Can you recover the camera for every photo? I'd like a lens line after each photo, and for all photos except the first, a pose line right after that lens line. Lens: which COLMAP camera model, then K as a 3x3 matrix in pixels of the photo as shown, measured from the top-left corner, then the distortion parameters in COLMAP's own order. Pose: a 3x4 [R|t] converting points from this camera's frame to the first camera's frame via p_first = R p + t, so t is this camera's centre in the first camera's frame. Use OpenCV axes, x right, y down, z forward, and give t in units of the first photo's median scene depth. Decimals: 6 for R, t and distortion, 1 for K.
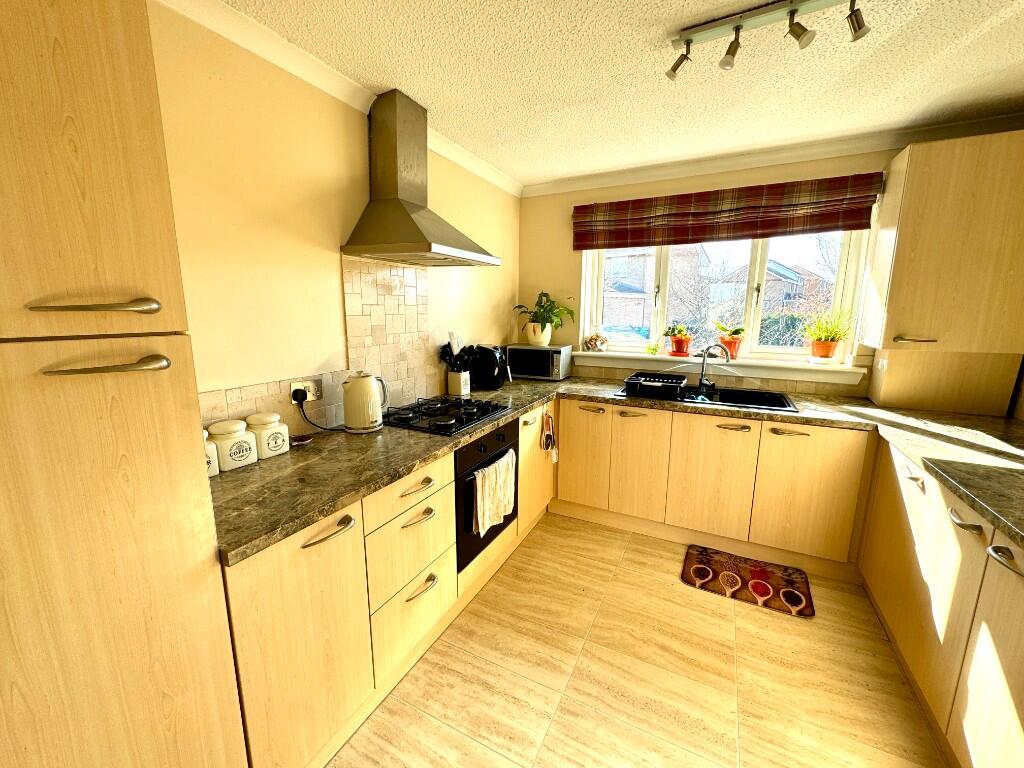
lens RADIAL K [[409.0, 0, 509.7], [0, 409.0, 384.3], [0, 0, 1]] dist [-0.003906, 0.000935]
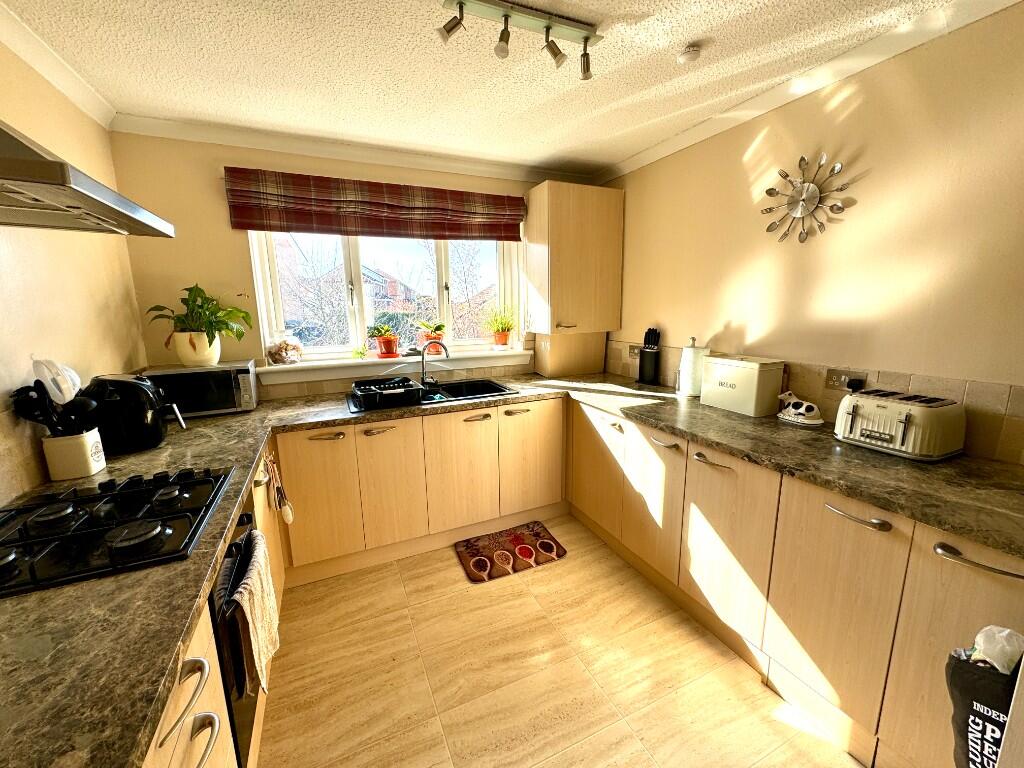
lens RADIAL K [[409.0, 0, 510.6], [0, 409.0, 383.7], [0, 0, 1]] dist [-0.003906, 0.000935]
pose [[0.613929, -0.160725, 0.772825, -0.180778], [0.161315, 0.983935, 0.076482, -0.044455], [-0.772702, 0.077714, 0.629994, 0.239888]]
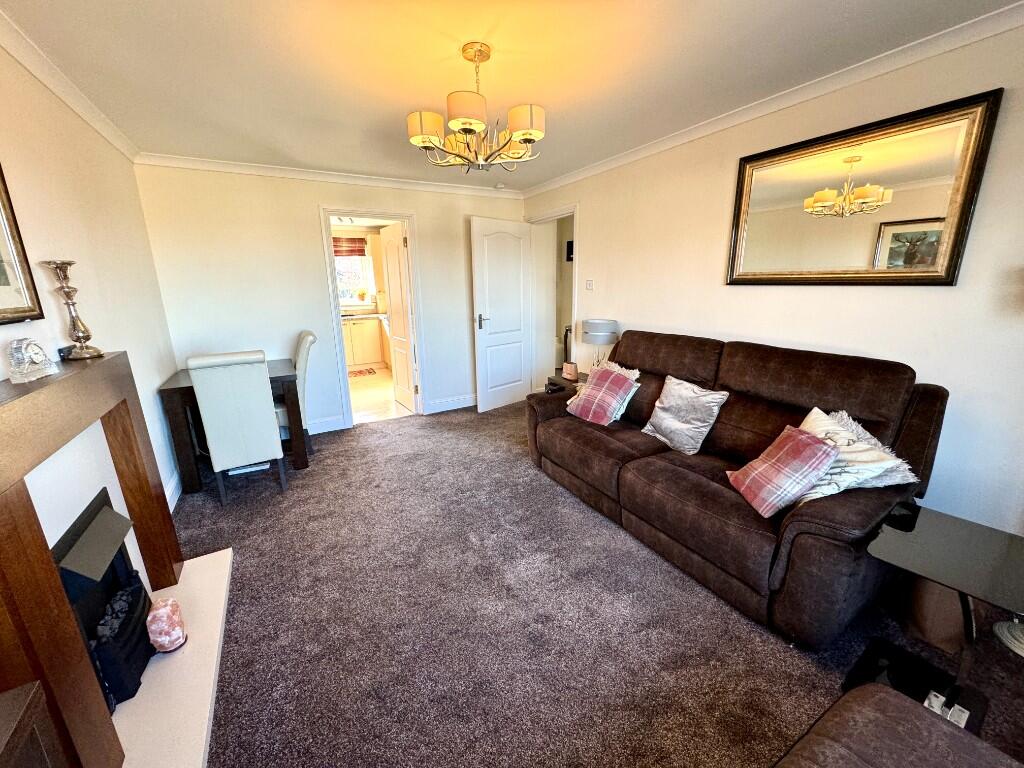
lens RADIAL K [[409.0, 0, 513.3], [0, 409.0, 384.7], [0, 0, 1]] dist [-0.003906, 0.000935]
pose [[0.541630, -0.215863, 0.812429, -1.110278], [0.166484, 0.974869, 0.148032, 0.259285], [-0.823966, 0.055078, 0.563956, -1.451558]]
